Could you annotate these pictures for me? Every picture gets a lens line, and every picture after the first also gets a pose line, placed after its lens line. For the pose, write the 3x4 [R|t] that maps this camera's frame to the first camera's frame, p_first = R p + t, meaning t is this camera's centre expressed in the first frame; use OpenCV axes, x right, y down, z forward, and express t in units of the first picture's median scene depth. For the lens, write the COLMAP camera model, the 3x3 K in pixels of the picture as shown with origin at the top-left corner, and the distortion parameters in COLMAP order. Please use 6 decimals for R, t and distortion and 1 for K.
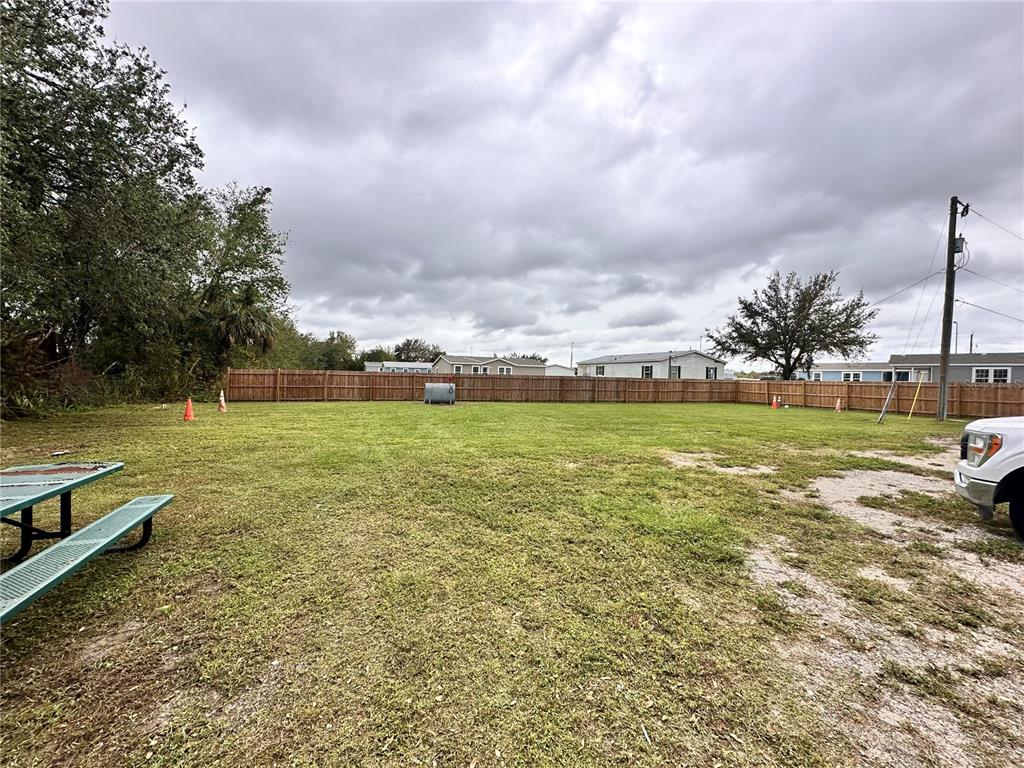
lens RADIAL K [[411.0, 0, 512.0], [0, 411.0, 384.0], [0, 0, 1]] dist [0.000171, -0.000004]
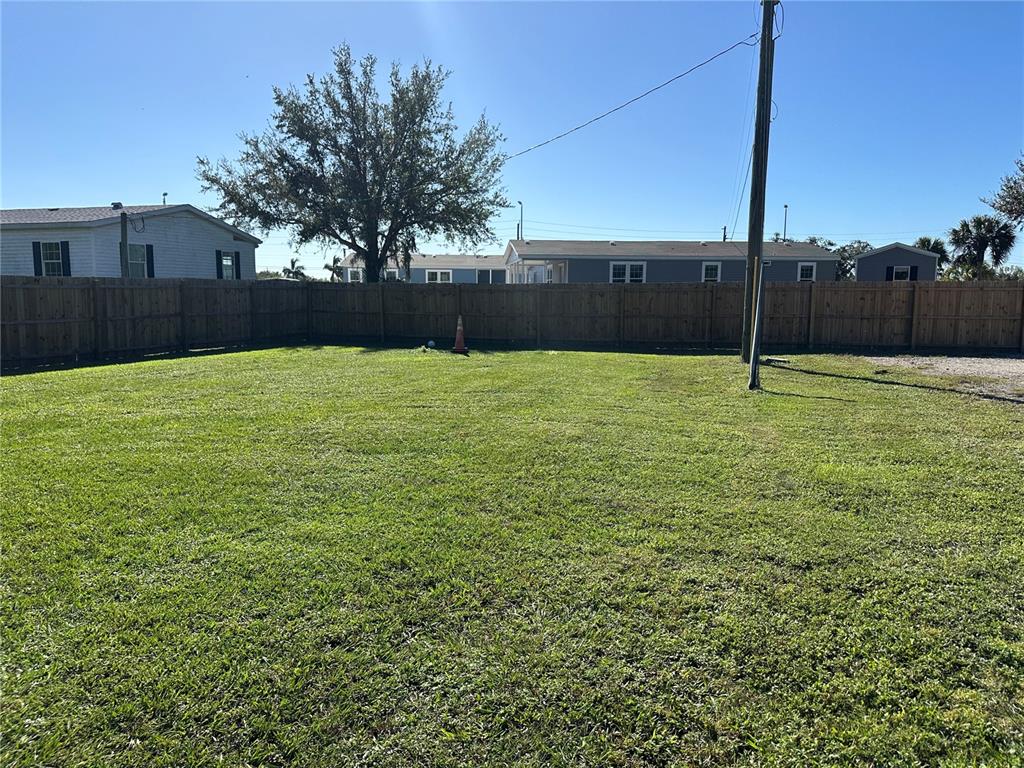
lens RADIAL K [[712.1, 0, 512.0], [0, 712.1, 384.0], [0, 0, 1]] dist [-0.003407, -0.001989]
pose [[0.618558, -0.112412, 0.777656, 0.095592], [0.016271, 0.991334, 0.130357, 0.002768], [-0.785570, -0.067980, 0.615027, 0.336582]]
